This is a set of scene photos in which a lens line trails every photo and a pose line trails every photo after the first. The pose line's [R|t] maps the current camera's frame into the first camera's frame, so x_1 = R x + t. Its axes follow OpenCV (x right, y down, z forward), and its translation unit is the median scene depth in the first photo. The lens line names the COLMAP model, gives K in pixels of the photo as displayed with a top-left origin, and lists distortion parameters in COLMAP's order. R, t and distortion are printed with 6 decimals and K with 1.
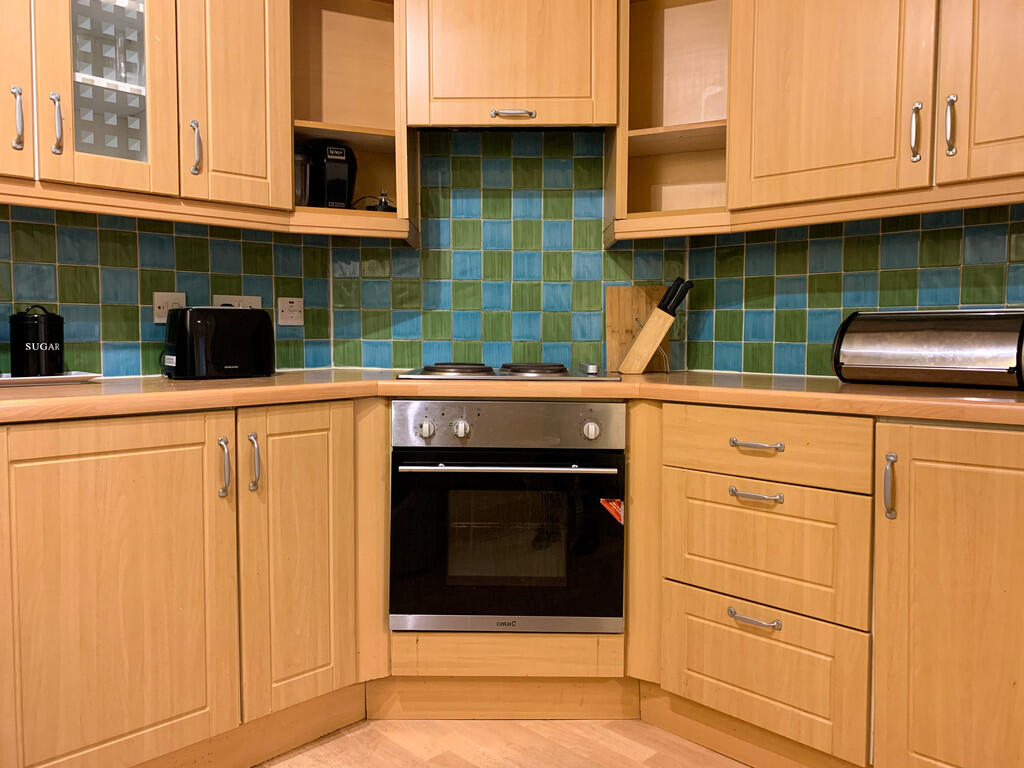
lens RADIAL K [[767.0, 0, 511.4], [0, 767.0, 379.1], [0, 0, 1]] dist [0.074971, -0.126141]
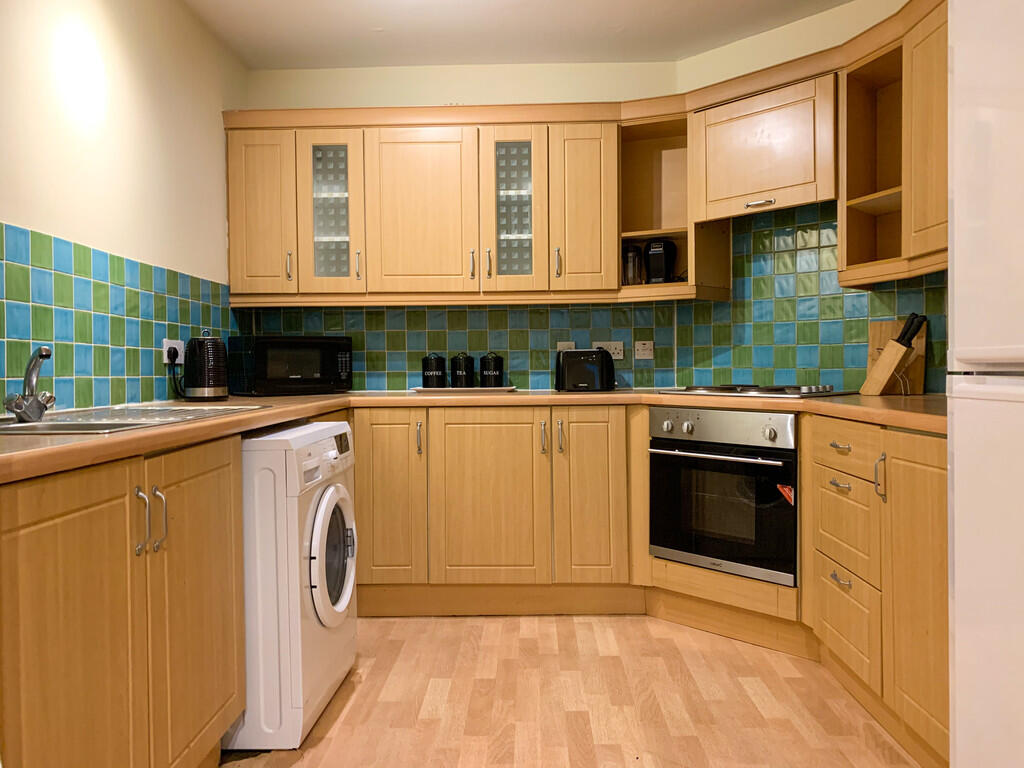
lens RADIAL K [[767.0, 0, 511.4], [0, 767.0, 379.1], [0, 0, 1]] dist [0.074971, -0.126141]
pose [[0.692486, 0.004372, -0.721418, 0.738459], [-0.030525, 0.999264, -0.023245, 0.015385], [0.720785, 0.038118, 0.692110, -0.276798]]
